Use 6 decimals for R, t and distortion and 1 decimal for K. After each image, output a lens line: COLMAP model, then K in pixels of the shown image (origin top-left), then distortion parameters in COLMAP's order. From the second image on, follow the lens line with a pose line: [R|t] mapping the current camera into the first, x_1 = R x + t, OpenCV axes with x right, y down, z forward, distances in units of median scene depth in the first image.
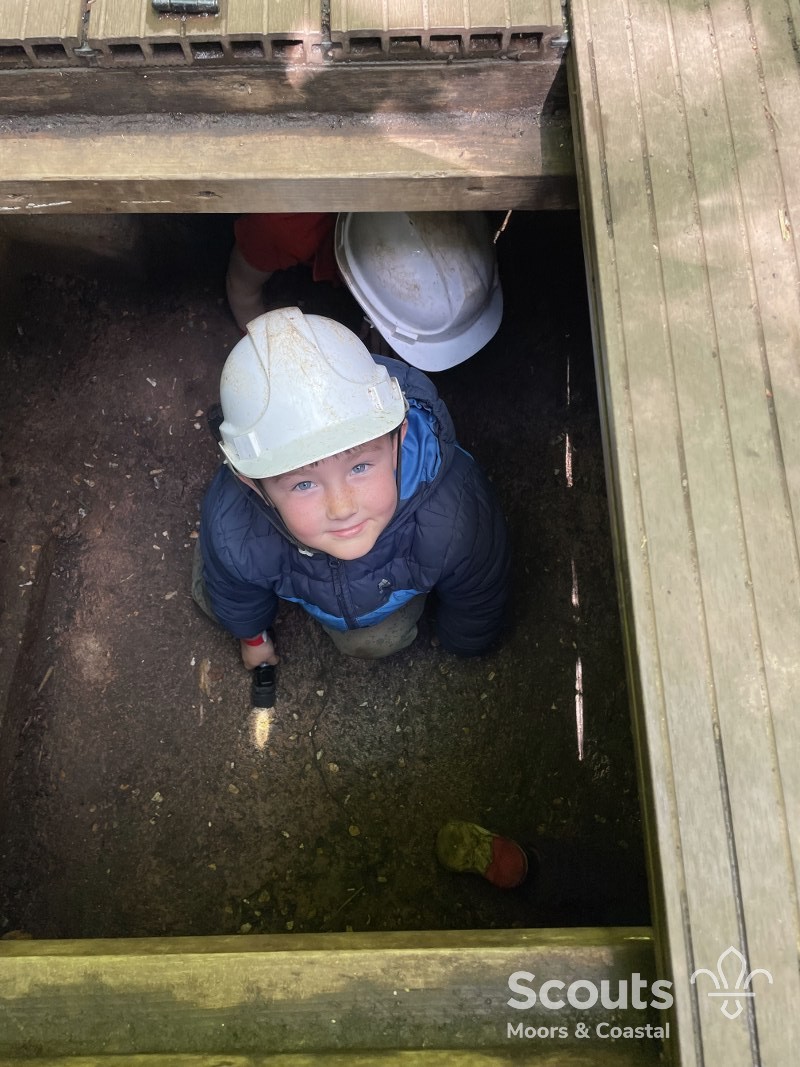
lens RADIAL K [[830.2, 0, 395.8], [0, 830.2, 537.7], [0, 0, 1]] dist [0.083910, -0.118723]
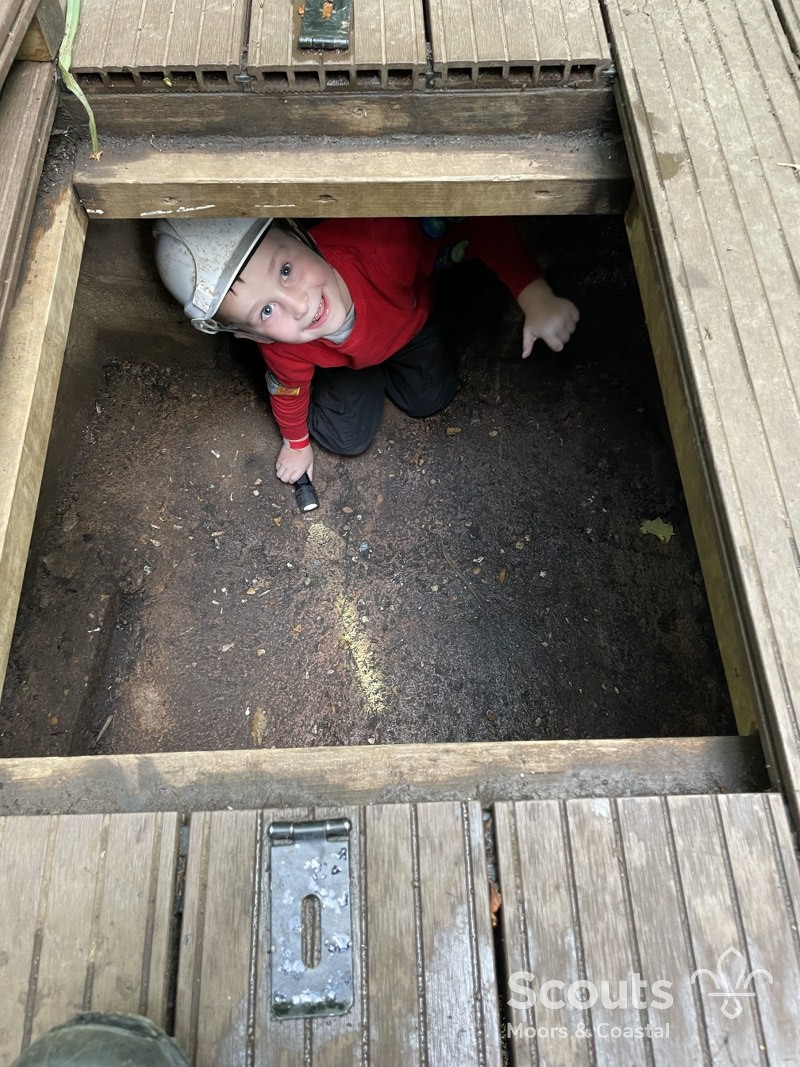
lens RADIAL K [[830.2, 0, 411.9], [0, 830.2, 544.3], [0, 0, 1]] dist [0.083910, -0.118723]
pose [[0.999855, -0.009304, 0.014238, -0.116569], [0.011887, 0.980984, -0.193722, 0.325703], [-0.012165, 0.193863, 0.980953, -0.114853]]
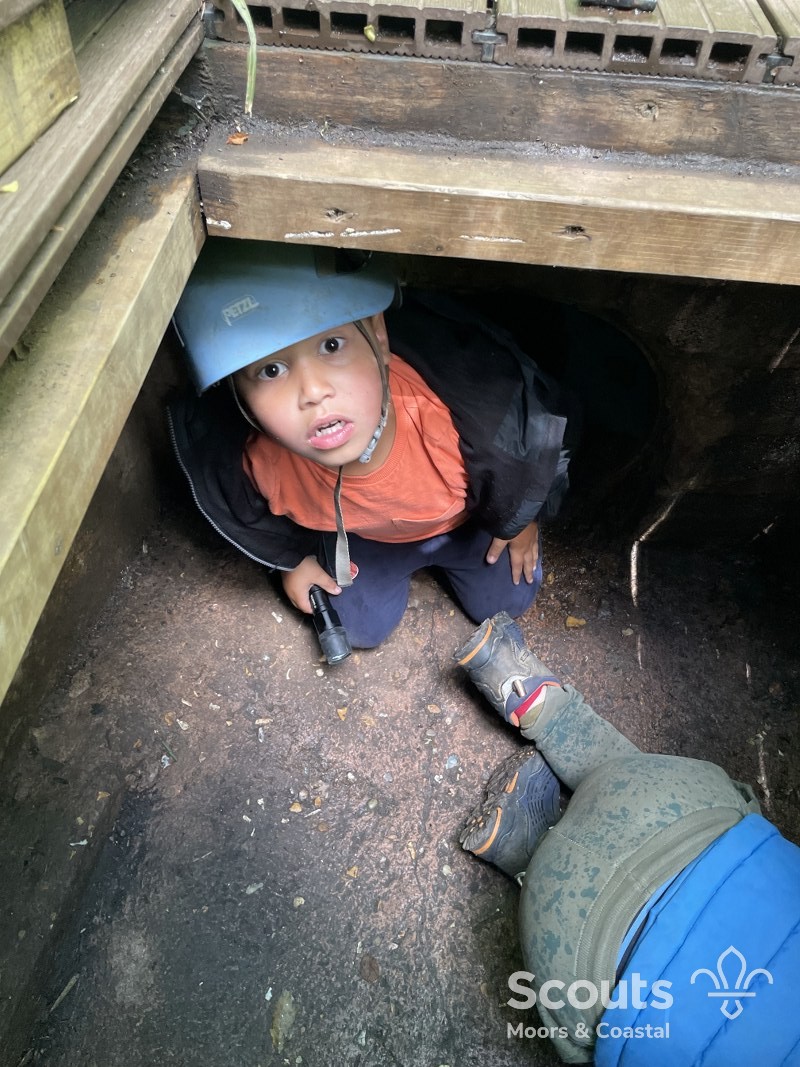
lens RADIAL K [[830.2, 0, 396.8], [0, 830.2, 515.5], [0, 0, 1]] dist [0.083910, -0.118723]
pose [[0.993984, 0.101678, -0.040715, -0.323330], [-0.109216, 0.892112, -0.438416, 0.192398], [-0.008255, 0.440226, 0.897849, 0.395367]]
